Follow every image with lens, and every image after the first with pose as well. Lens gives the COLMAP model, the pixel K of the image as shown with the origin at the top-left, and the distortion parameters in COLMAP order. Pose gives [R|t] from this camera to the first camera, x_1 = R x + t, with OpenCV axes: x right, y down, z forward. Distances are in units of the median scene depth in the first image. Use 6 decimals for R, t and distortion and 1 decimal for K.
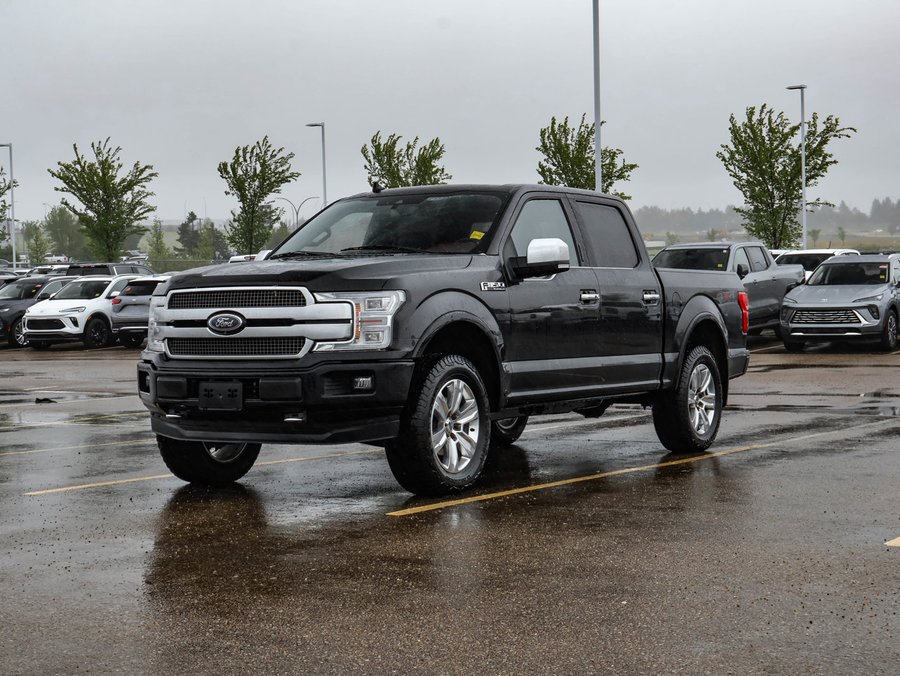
lens RADIAL K [[1720.9, 0, 450.0], [0, 1720.9, 338.0], [0, 0, 1]] dist [-0.000263, 0.167557]
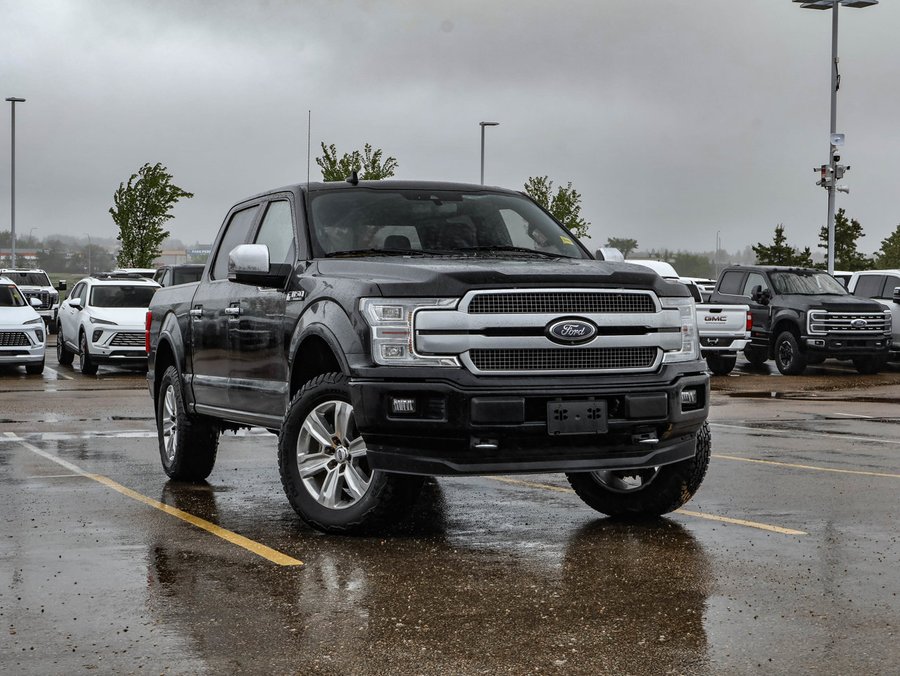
lens RADIAL K [[1720.9, 0, 450.0], [0, 1720.9, 338.0], [0, 0, 1]] dist [-0.000263, 0.167557]
pose [[0.610570, 0.005944, 0.791940, -0.837524], [0.010077, 0.999833, -0.015273, 0.007062], [-0.791898, 0.017306, 0.610408, 0.534390]]
